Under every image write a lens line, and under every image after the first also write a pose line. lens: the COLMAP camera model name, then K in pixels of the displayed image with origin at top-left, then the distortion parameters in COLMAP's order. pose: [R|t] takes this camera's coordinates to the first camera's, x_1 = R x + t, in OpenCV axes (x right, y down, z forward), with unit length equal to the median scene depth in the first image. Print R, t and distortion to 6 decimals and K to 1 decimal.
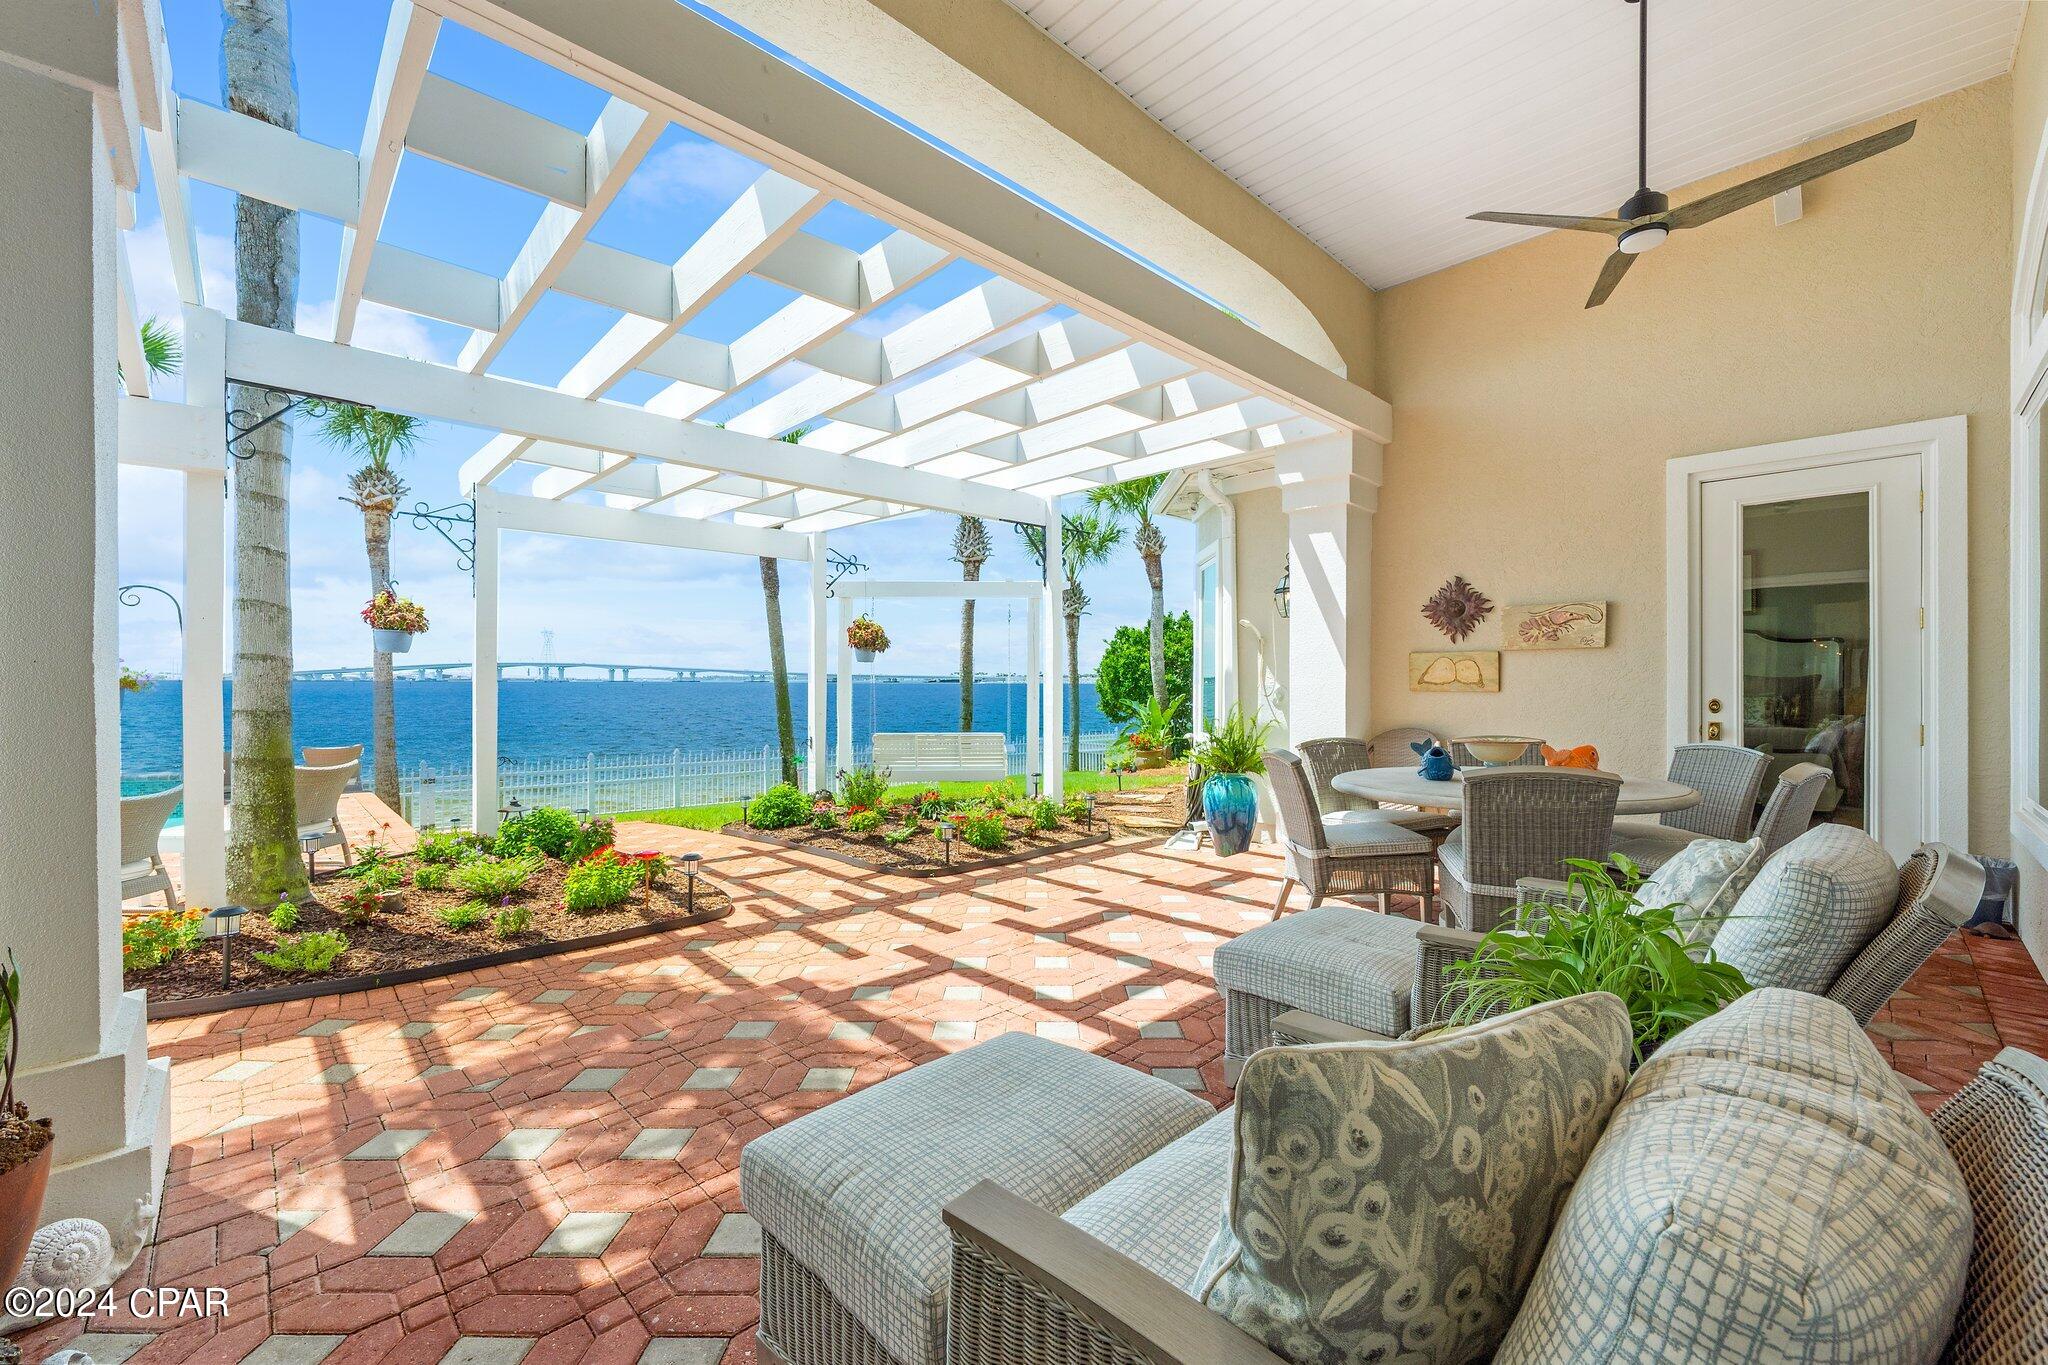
lens RADIAL K [[817.2, 0, 1024.0], [0, 817.2, 682.5], [0, 0, 1]] dist [-0.000032, -0.000003]
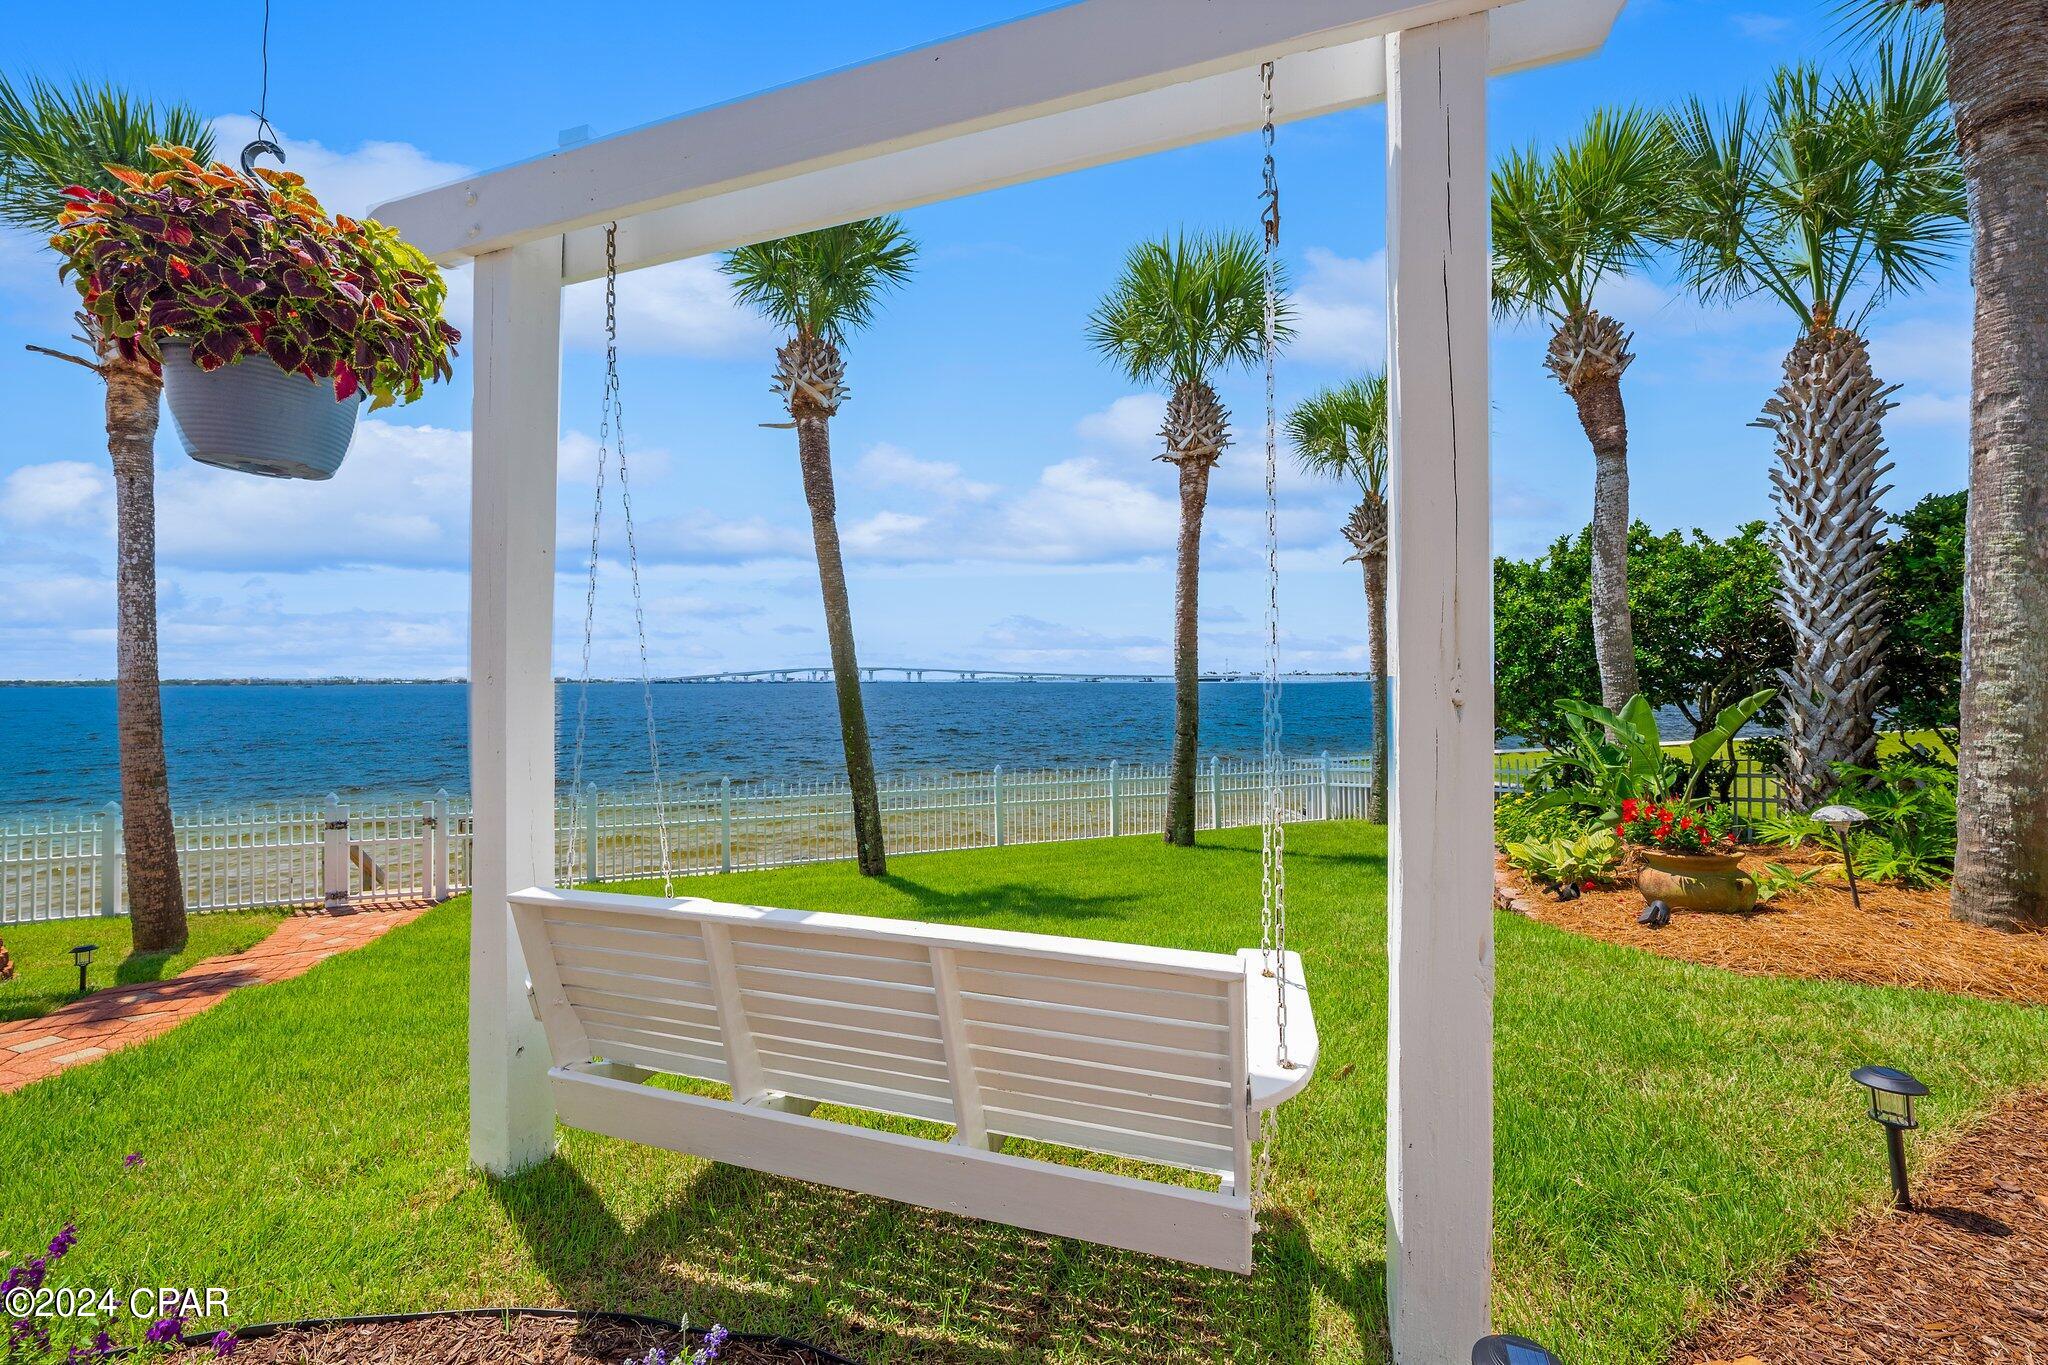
lens RADIAL K [[785.6, 0, 1024.0], [0, 785.6, 682.5], [0, 0, 1]] dist [-0.001519, -0.000158]
pose [[0.951423, -0.006120, -0.307827, -0.009942], [0.005898, 0.999981, -0.001651, 0.008806], [0.307831, -0.000245, 0.951441, 0.493571]]
